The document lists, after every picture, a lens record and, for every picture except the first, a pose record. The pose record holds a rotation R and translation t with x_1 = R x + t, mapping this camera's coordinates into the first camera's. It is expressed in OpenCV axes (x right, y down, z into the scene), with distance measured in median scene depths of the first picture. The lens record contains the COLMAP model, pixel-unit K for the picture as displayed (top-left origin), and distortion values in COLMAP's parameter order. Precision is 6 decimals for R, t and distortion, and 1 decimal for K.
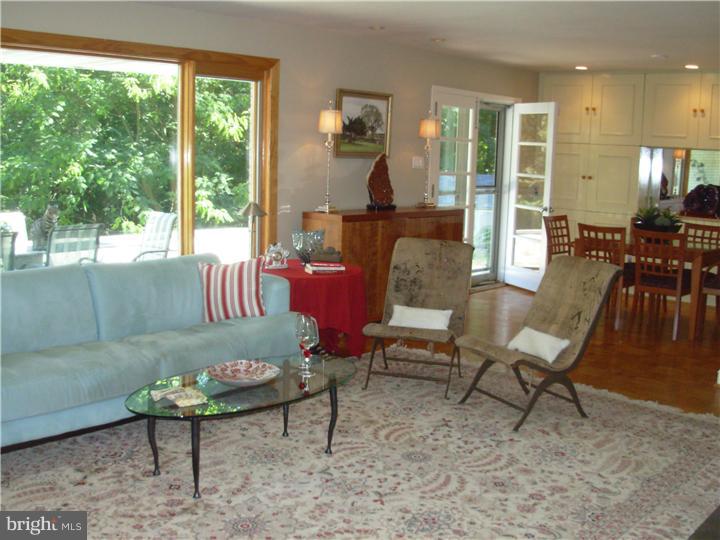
lens RADIAL K [[791.6, 0, 360.0], [0, 791.6, 270.0], [0, 0, 1]] dist [-0.264294, 0.204342]
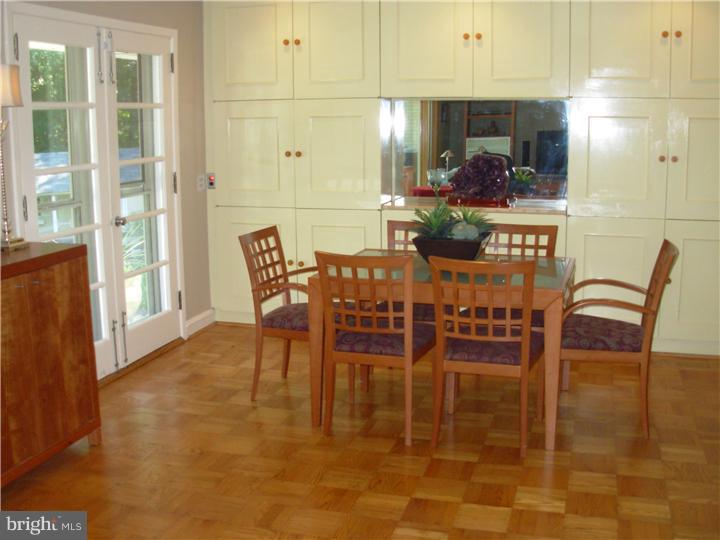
lens RADIAL K [[791.6, 0, 360.0], [0, 791.6, 270.0], [0, 0, 1]] dist [-0.264294, 0.204342]
pose [[0.901686, -0.119100, 0.415665, 0.092558], [0.099953, 0.992692, 0.067610, -0.084877], [-0.420680, -0.019416, 0.907001, 0.534407]]
